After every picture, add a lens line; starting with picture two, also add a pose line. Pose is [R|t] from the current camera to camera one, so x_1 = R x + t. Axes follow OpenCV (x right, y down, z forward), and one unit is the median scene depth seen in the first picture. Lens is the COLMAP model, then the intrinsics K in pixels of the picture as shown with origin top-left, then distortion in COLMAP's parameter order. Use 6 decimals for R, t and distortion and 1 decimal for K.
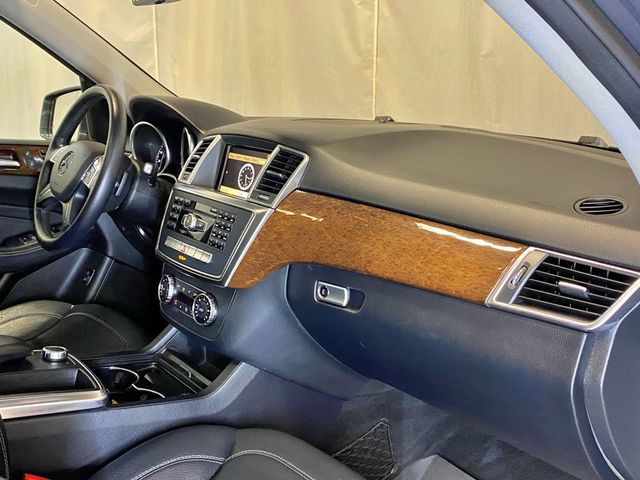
lens RADIAL K [[654.2, 0, 317.0], [0, 654.2, 243.3], [0, 0, 1]] dist [0.045632, 0.000000]
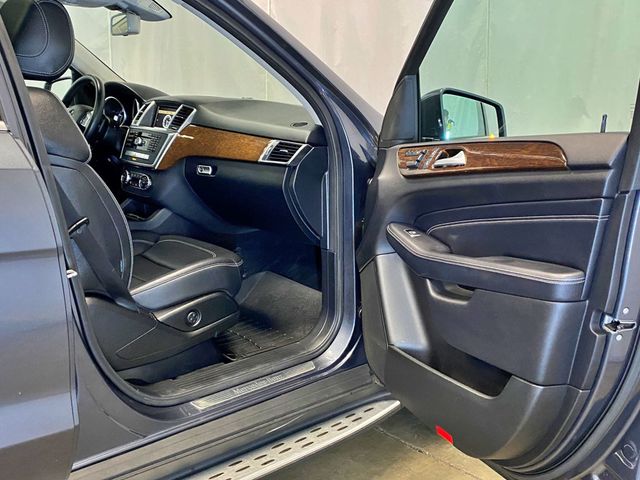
lens RADIAL K [[654.2, 0, 325.6], [0, 654.2, 234.1], [0, 0, 1]] dist [0.045632, 0.000000]
pose [[0.995378, 0.005286, 0.095886, 0.198779], [-0.002952, 0.999696, -0.024468, 0.313610], [-0.095987, 0.024072, 0.995092, -1.124135]]
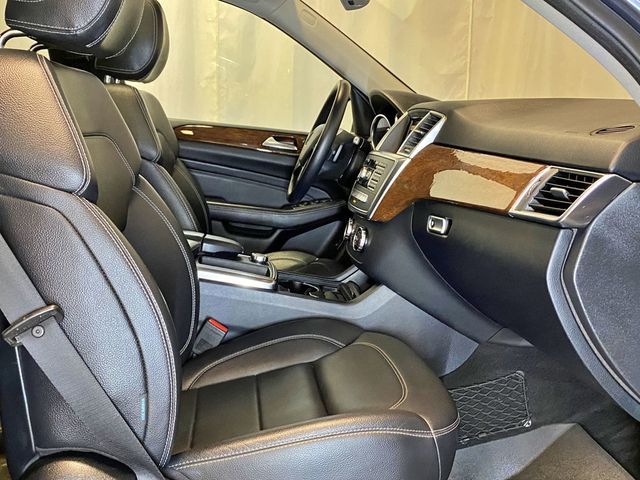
lens RADIAL K [[654.2, 0, 315.1], [0, 654.2, 241.5], [0, 0, 1]] dist [0.045632, 0.000000]
pose [[0.843986, 0.090044, -0.528753, 0.426502], [-0.134927, 0.989749, -0.046819, 0.175404], [0.519117, 0.110858, 0.847483, -0.124751]]
